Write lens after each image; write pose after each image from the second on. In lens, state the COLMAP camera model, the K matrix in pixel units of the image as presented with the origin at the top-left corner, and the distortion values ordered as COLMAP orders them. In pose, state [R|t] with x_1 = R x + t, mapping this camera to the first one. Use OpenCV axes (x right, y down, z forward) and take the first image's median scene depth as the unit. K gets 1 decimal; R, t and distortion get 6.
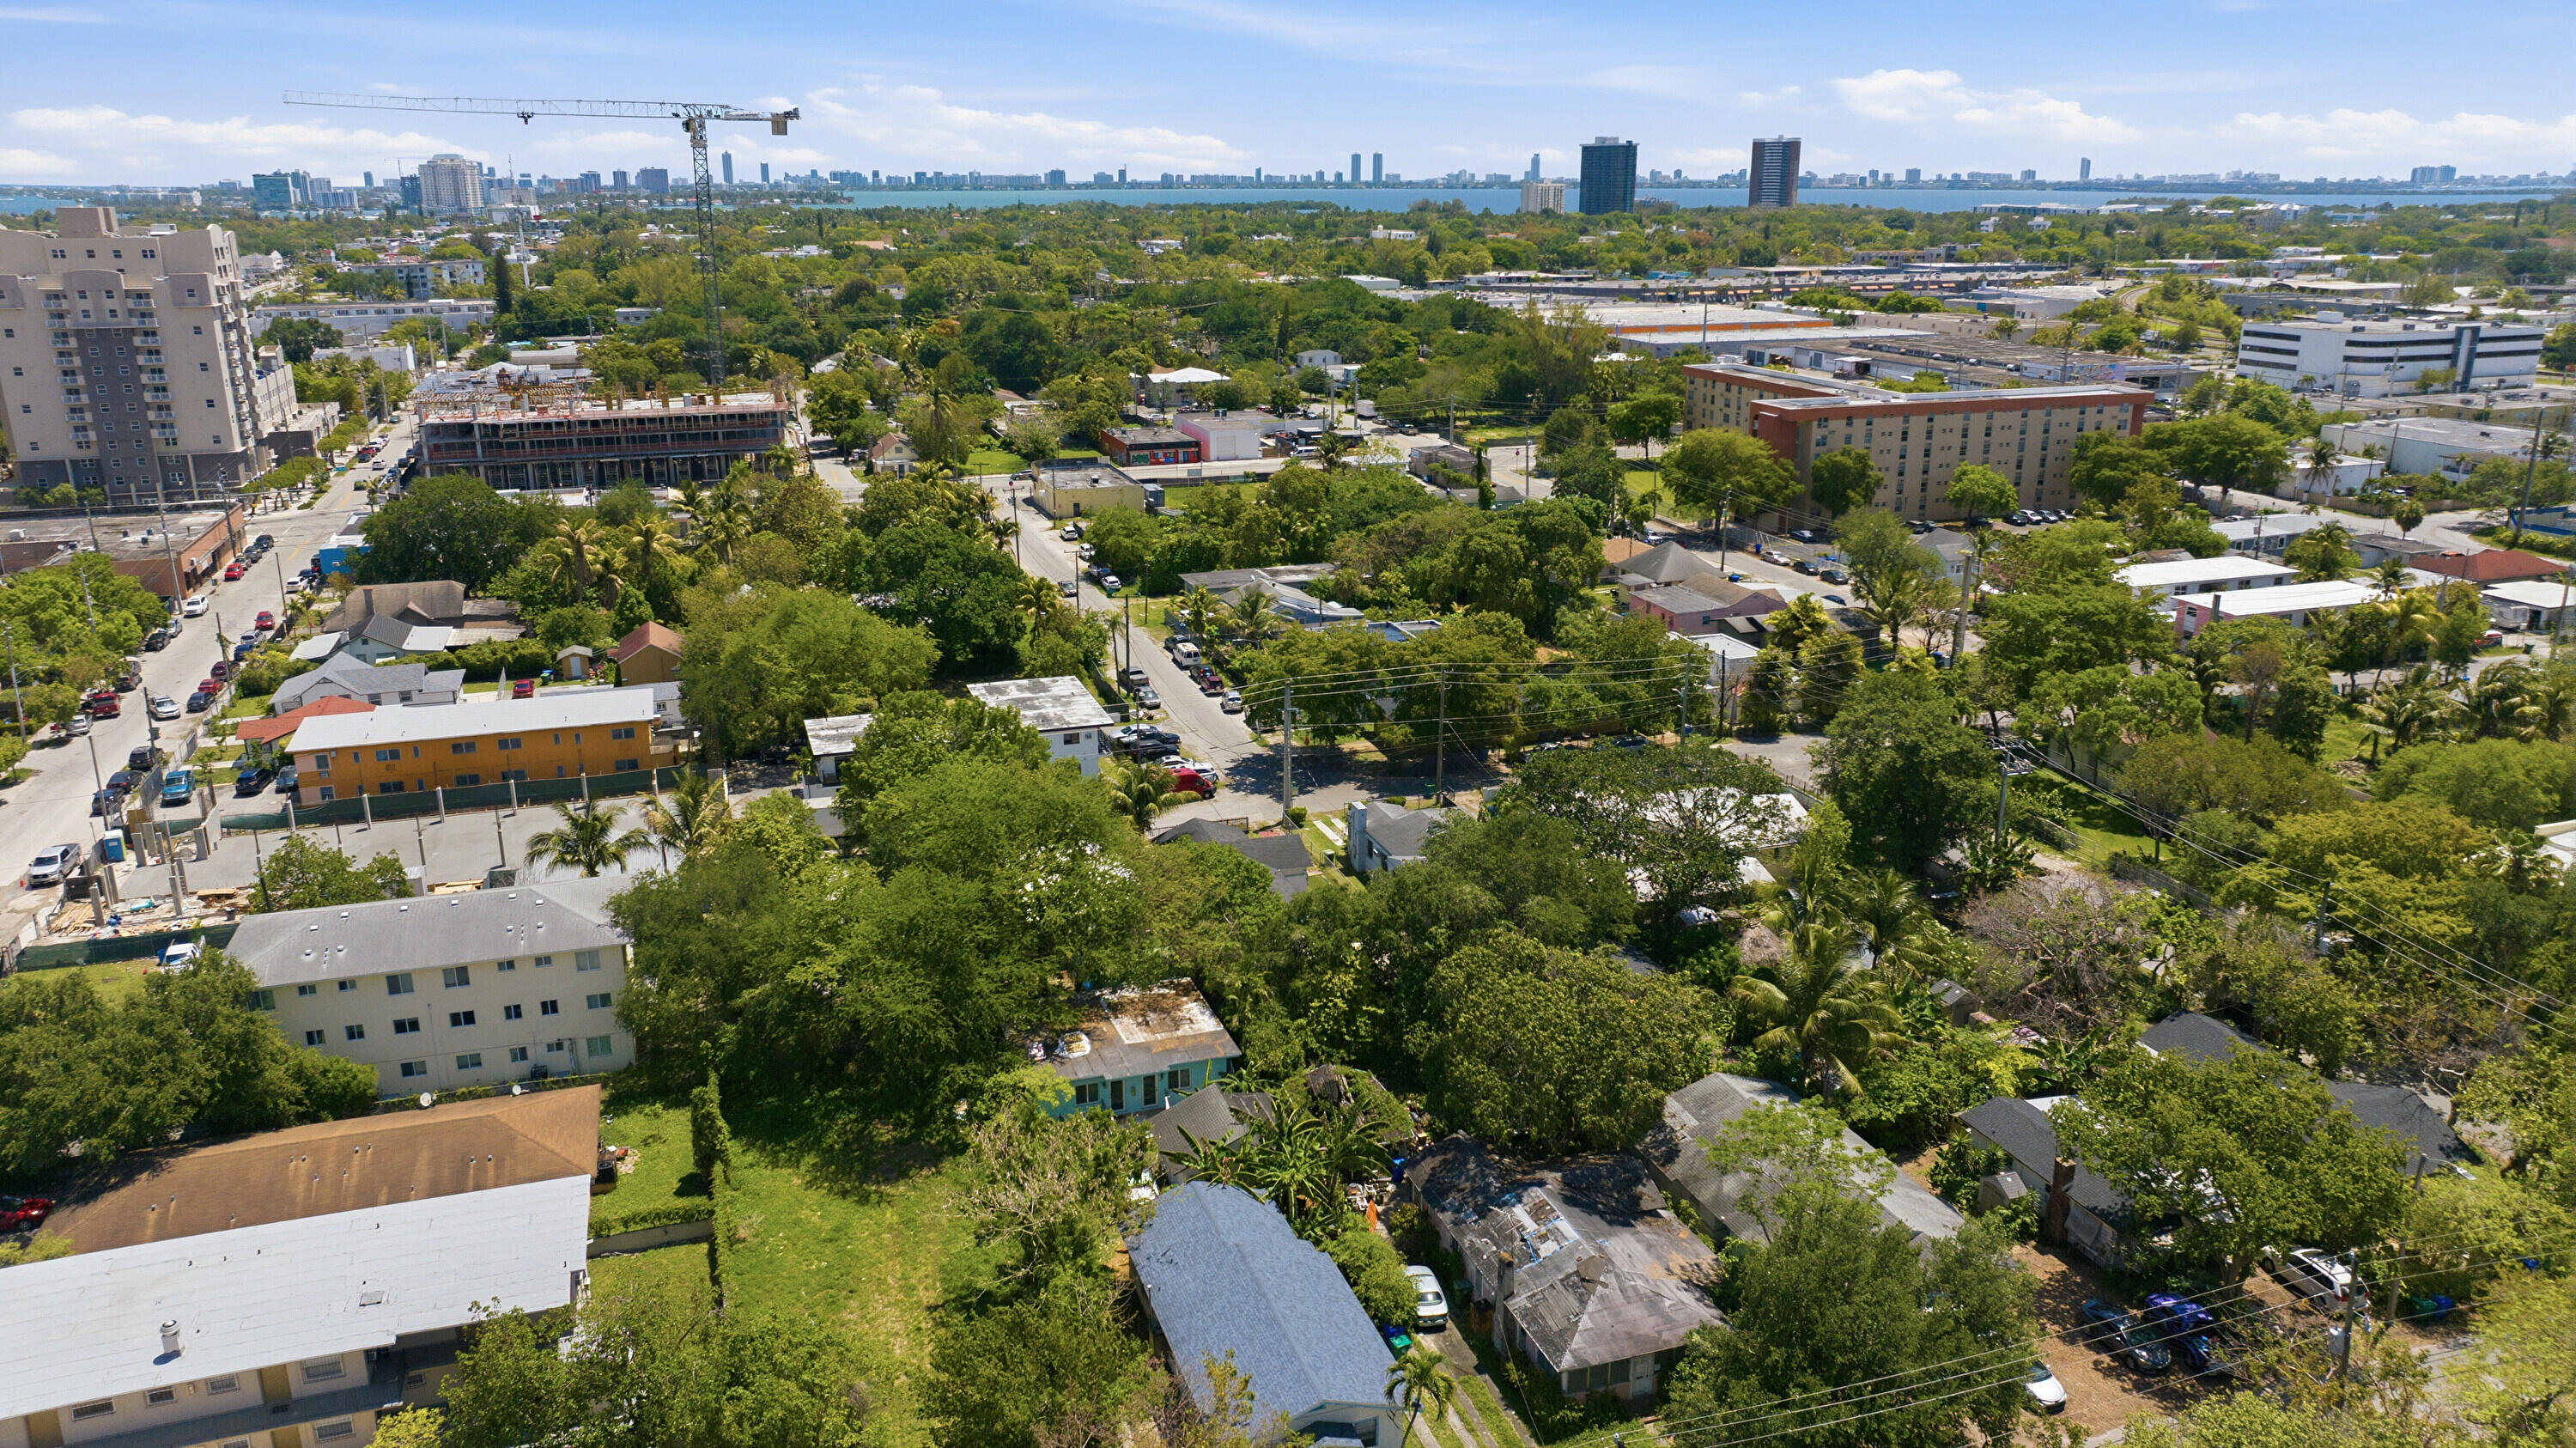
lens RADIAL K [[1799.5, 0, 1288.0], [0, 1799.5, 724.0], [0, 0, 1]] dist [-0.049415, 0.047551]
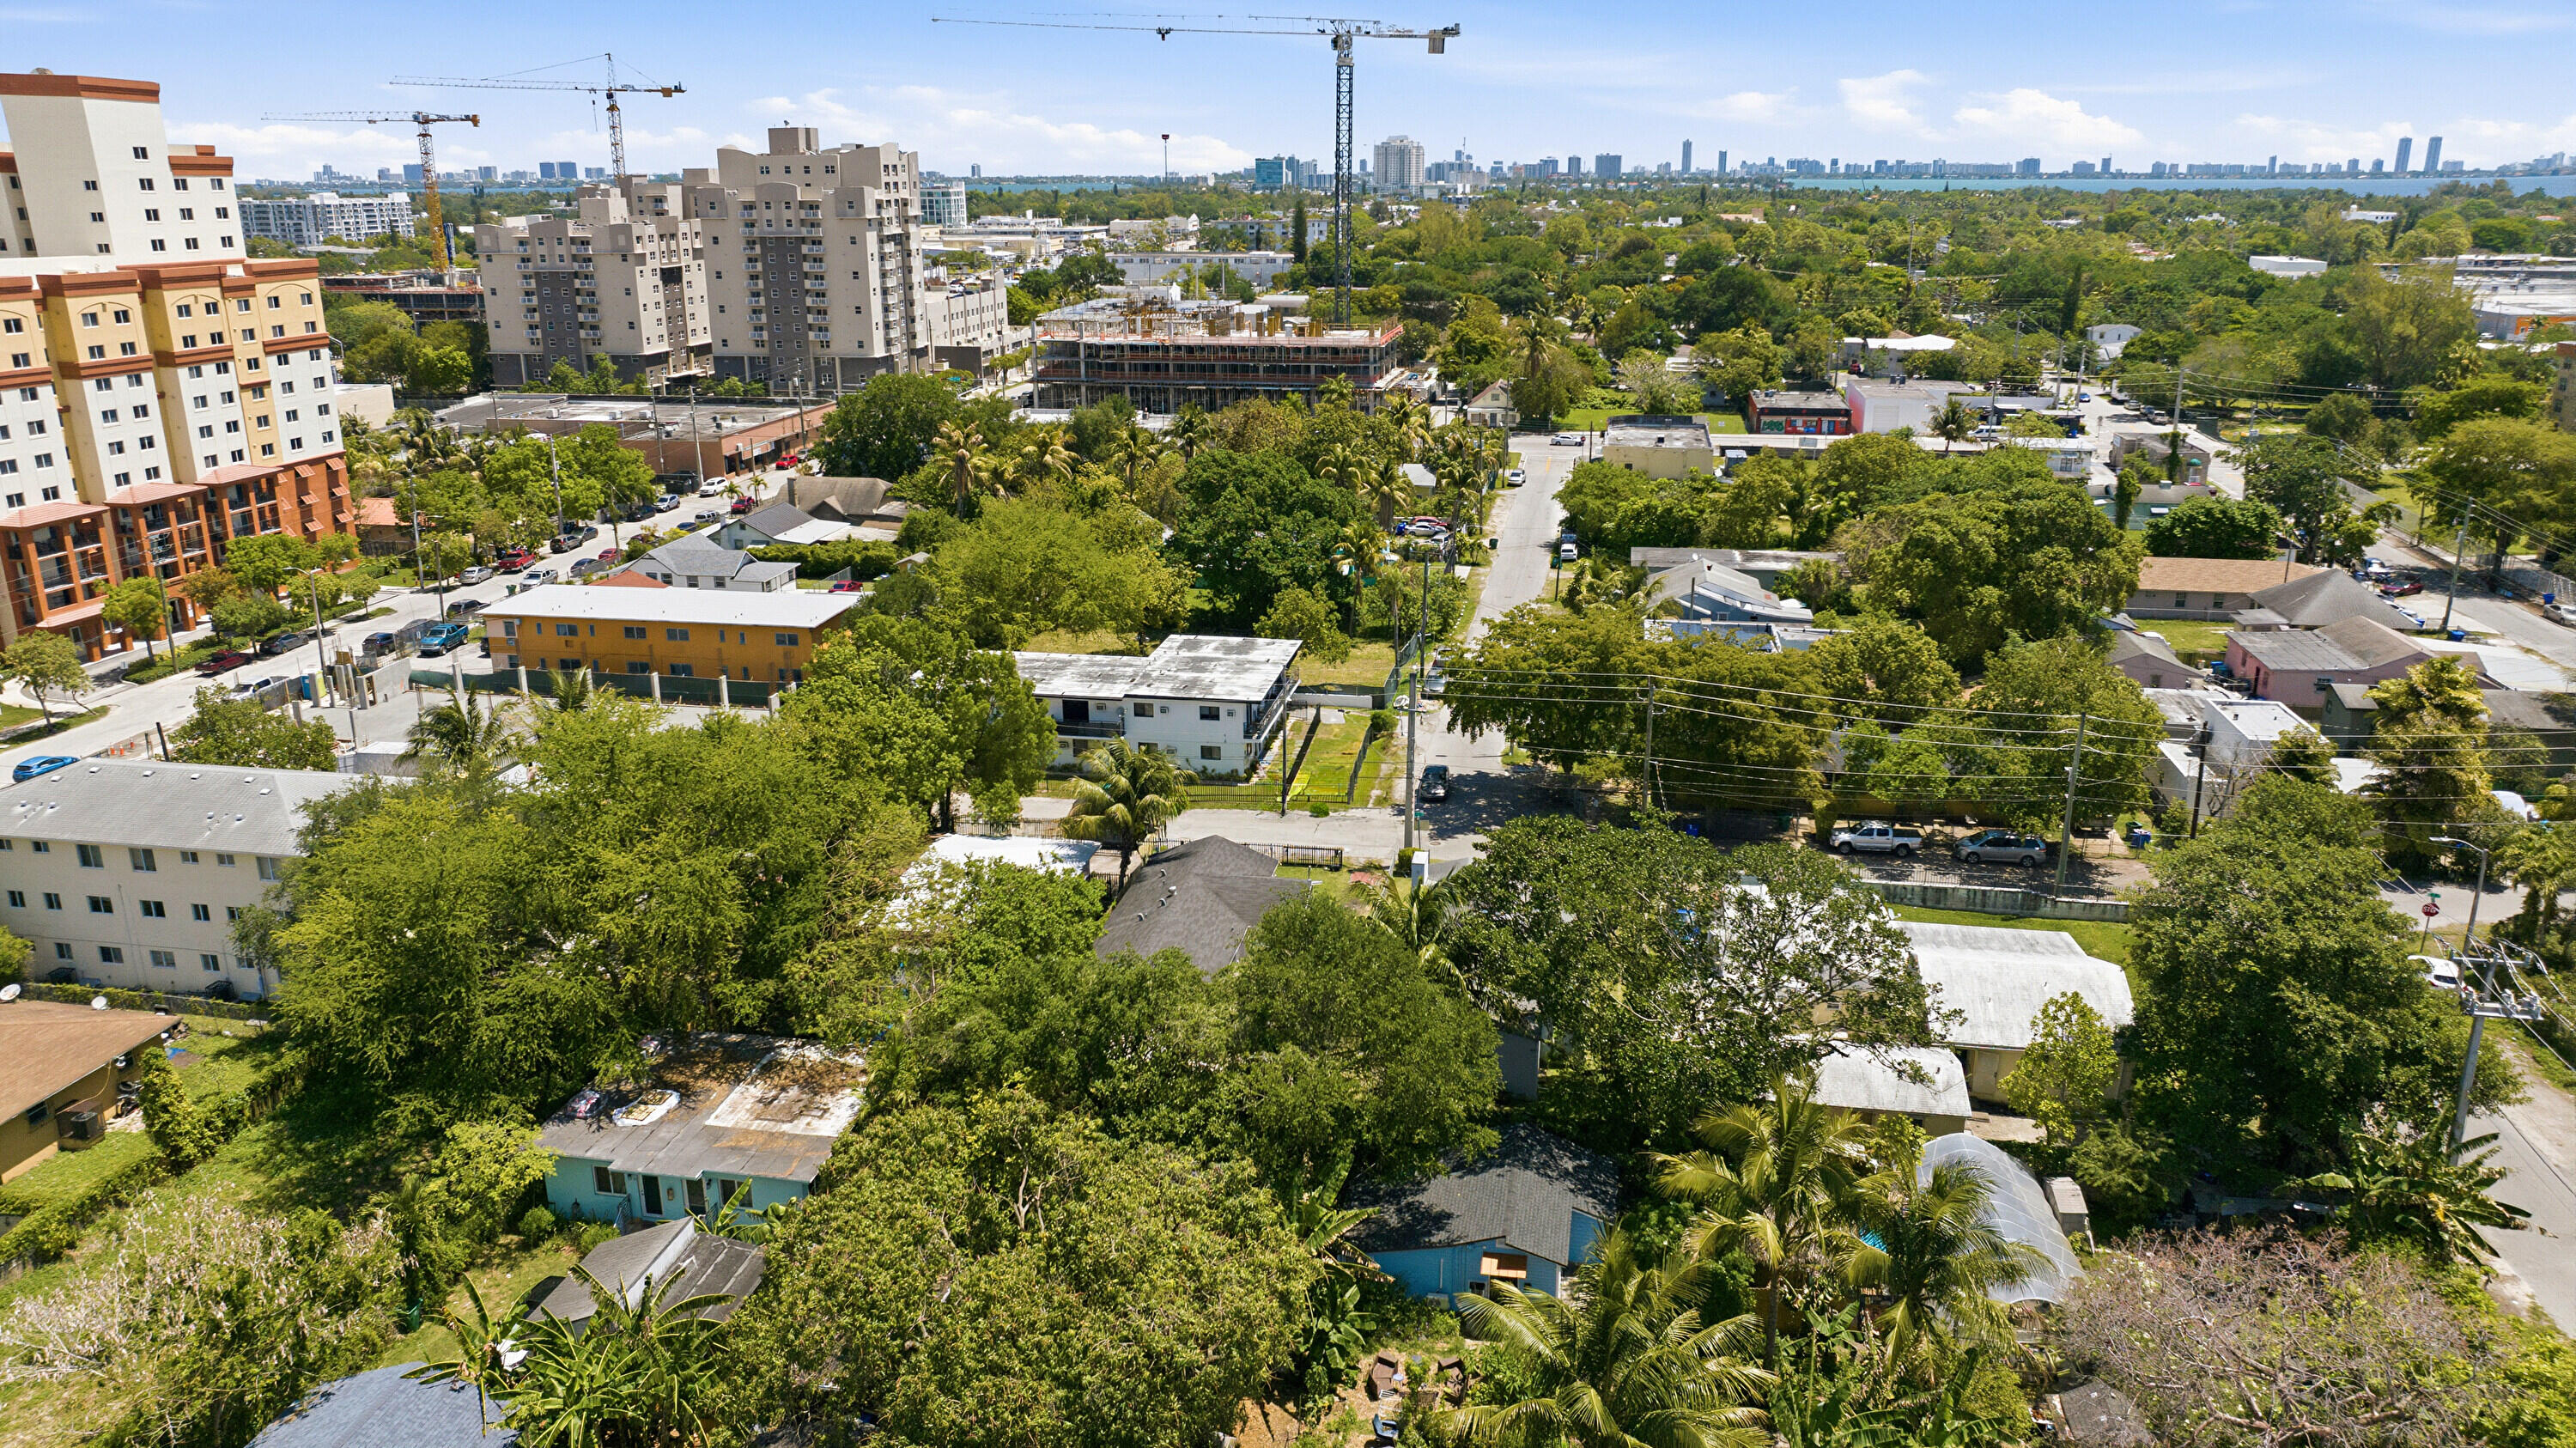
lens RADIAL K [[1812.7, 0, 1291.8], [0, 1812.7, 696.9], [0, 0, 1]] dist [-0.047705, 0.052304]
pose [[0.874572, 0.132172, -0.466535, 0.130058], [-0.137619, 0.990228, 0.022556, -0.010090], [0.464958, 0.044477, 0.884215, 0.153243]]
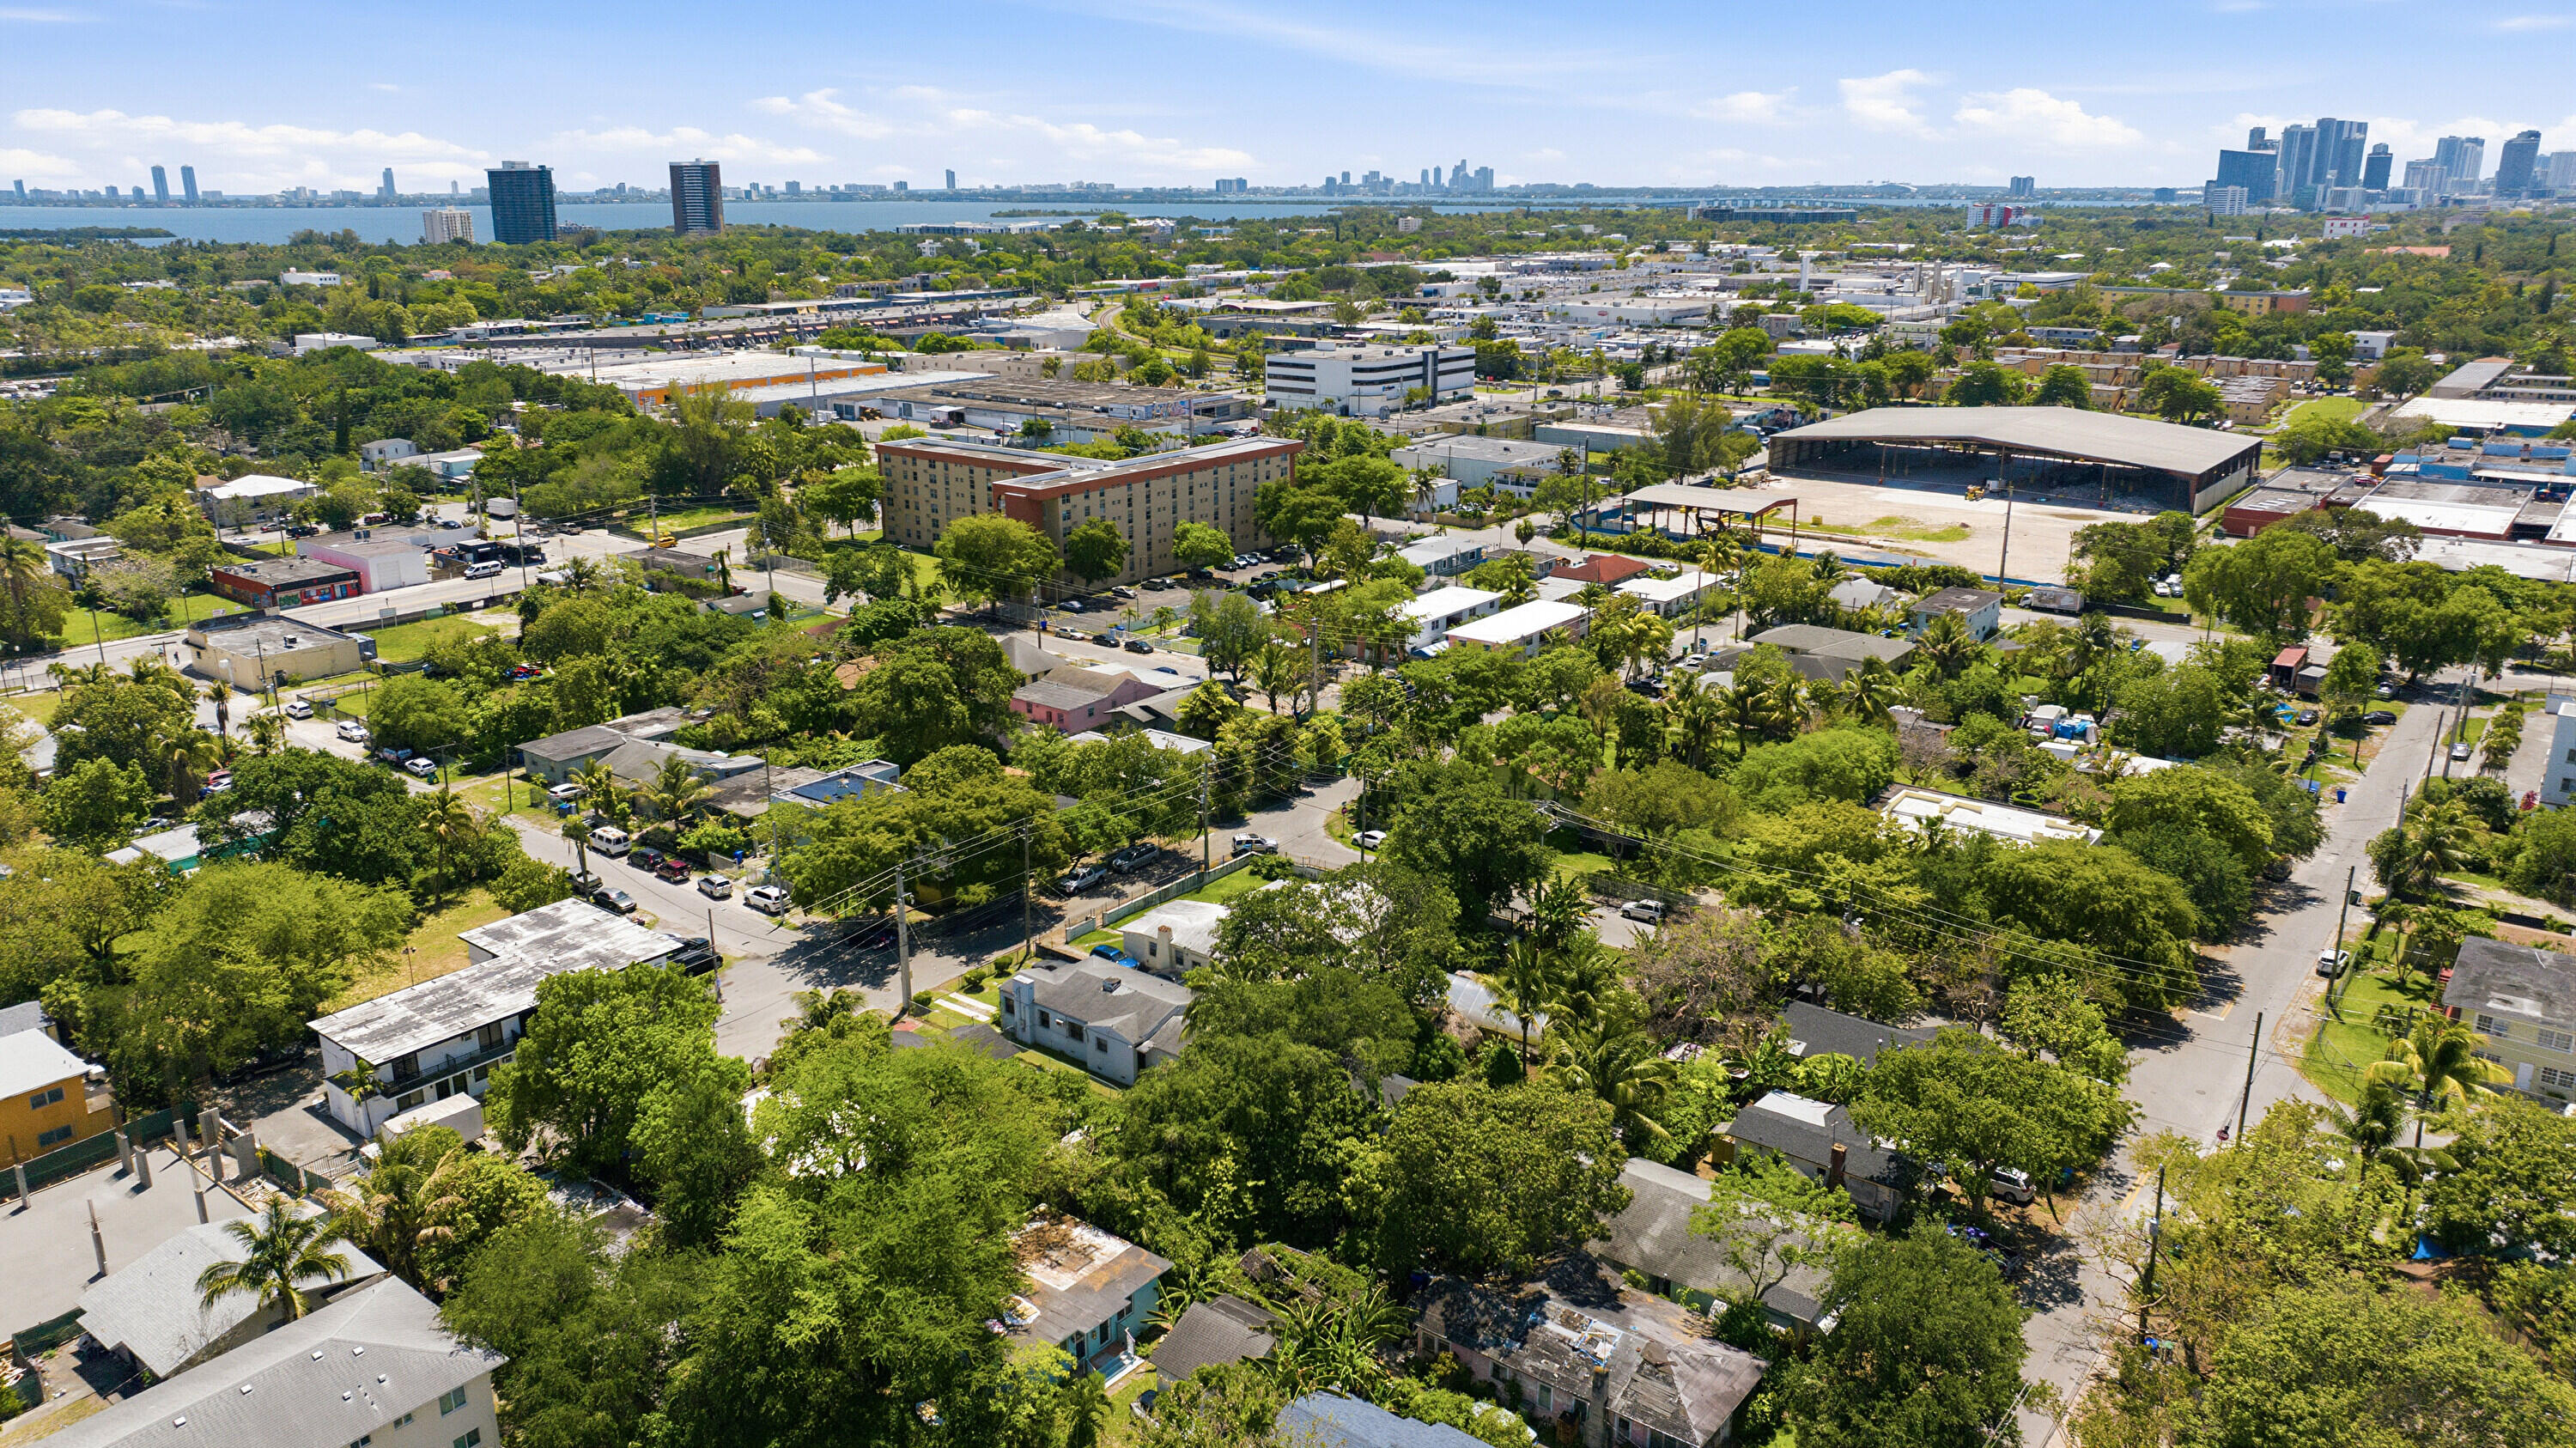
lens RADIAL K [[1799.5, 0, 1288.0], [0, 1799.5, 724.0], [0, 0, 1]] dist [-0.049415, 0.047551]
pose [[0.831119, -0.157070, 0.533451, -0.147082], [0.159552, 0.986303, 0.041827, -0.047946], [-0.532714, 0.050350, 0.844796, 0.027051]]
